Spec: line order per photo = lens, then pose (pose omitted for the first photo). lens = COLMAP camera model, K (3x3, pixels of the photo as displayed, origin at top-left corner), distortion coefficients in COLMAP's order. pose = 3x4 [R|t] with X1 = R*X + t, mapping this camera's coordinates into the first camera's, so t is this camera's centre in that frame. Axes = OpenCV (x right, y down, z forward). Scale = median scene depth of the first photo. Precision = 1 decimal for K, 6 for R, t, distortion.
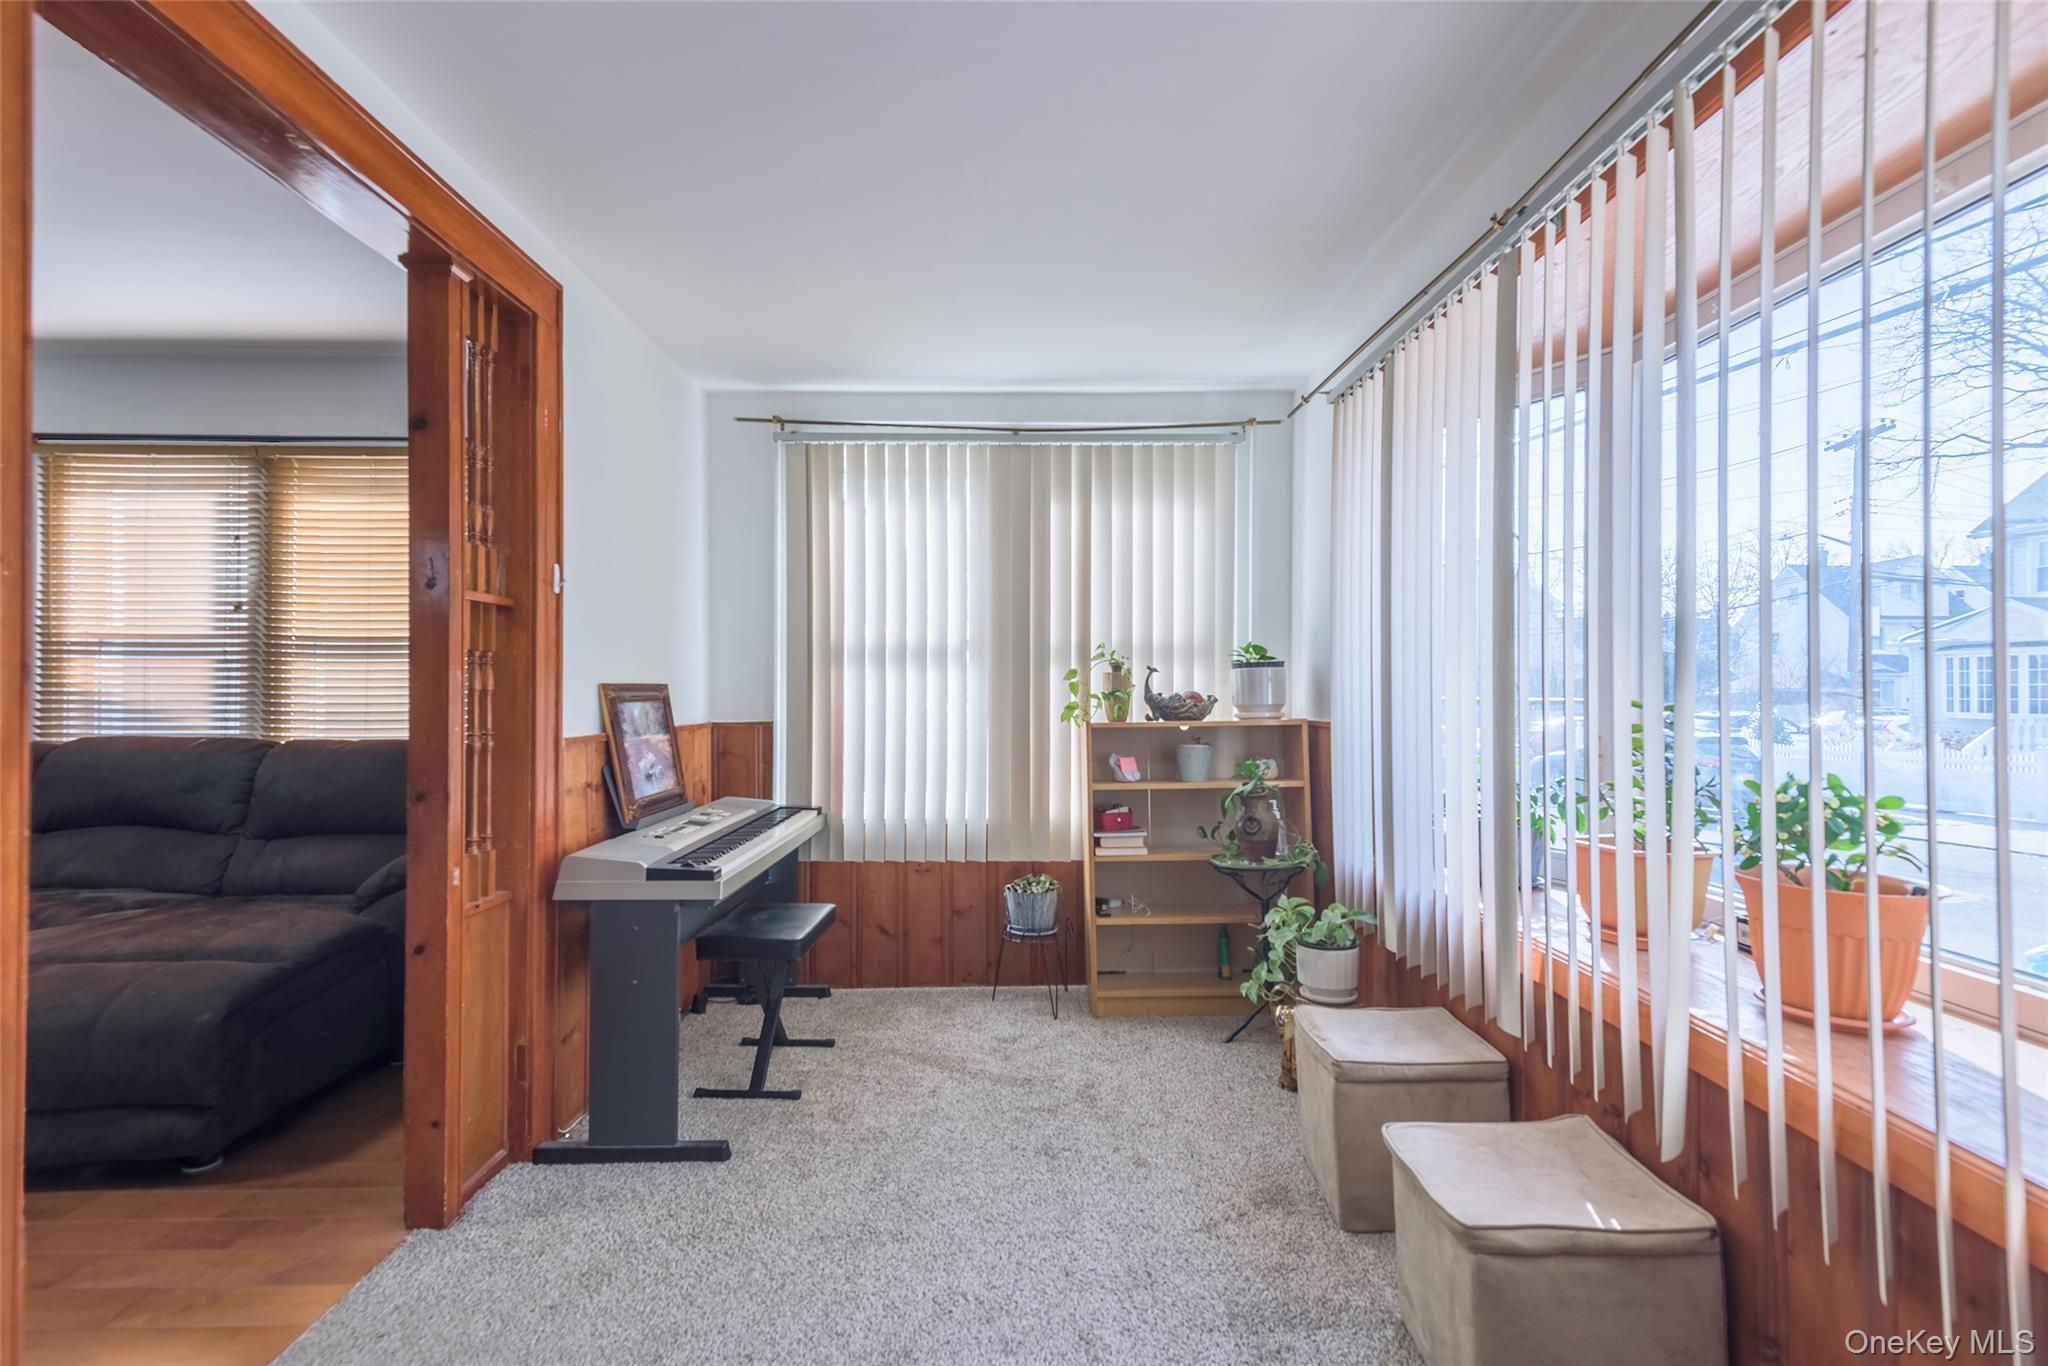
lens RADIAL K [[958.2, 0, 1045.3], [0, 958.2, 666.3], [0, 0, 1]] dist [0.038583, -0.022394]
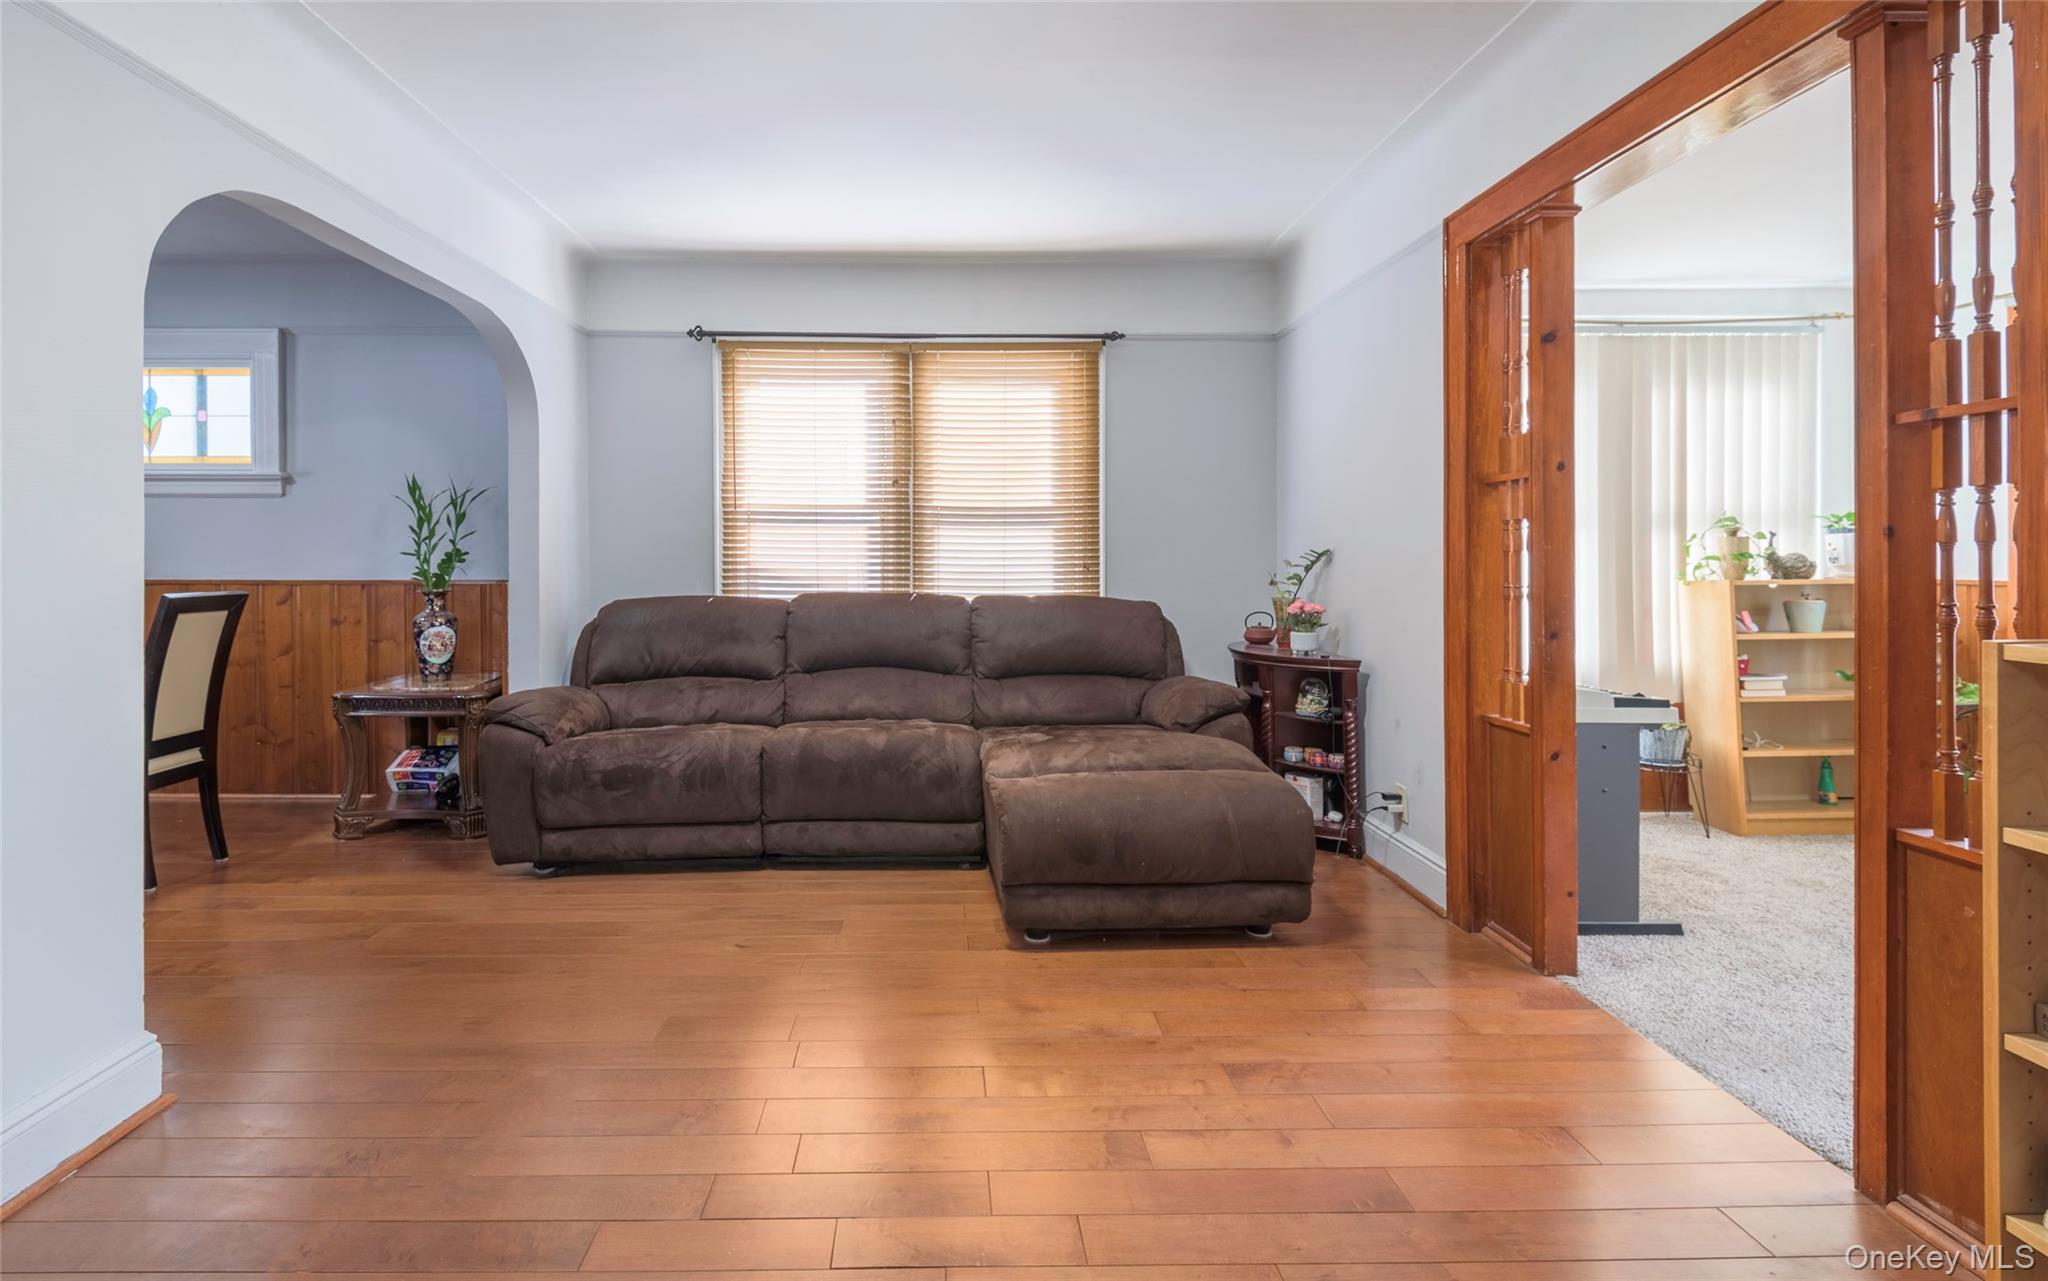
lens RADIAL K [[927.3, 0, 1019.8], [0, 927.3, 552.7], [0, 0, 1]] dist [0.001657, 0.000122]
pose [[0.999648, -0.000511, -0.026517, -0.741277], [0.001044, 0.999798, 0.020085, 0.001926], [0.026501, -0.020106, 0.999447, -0.121561]]
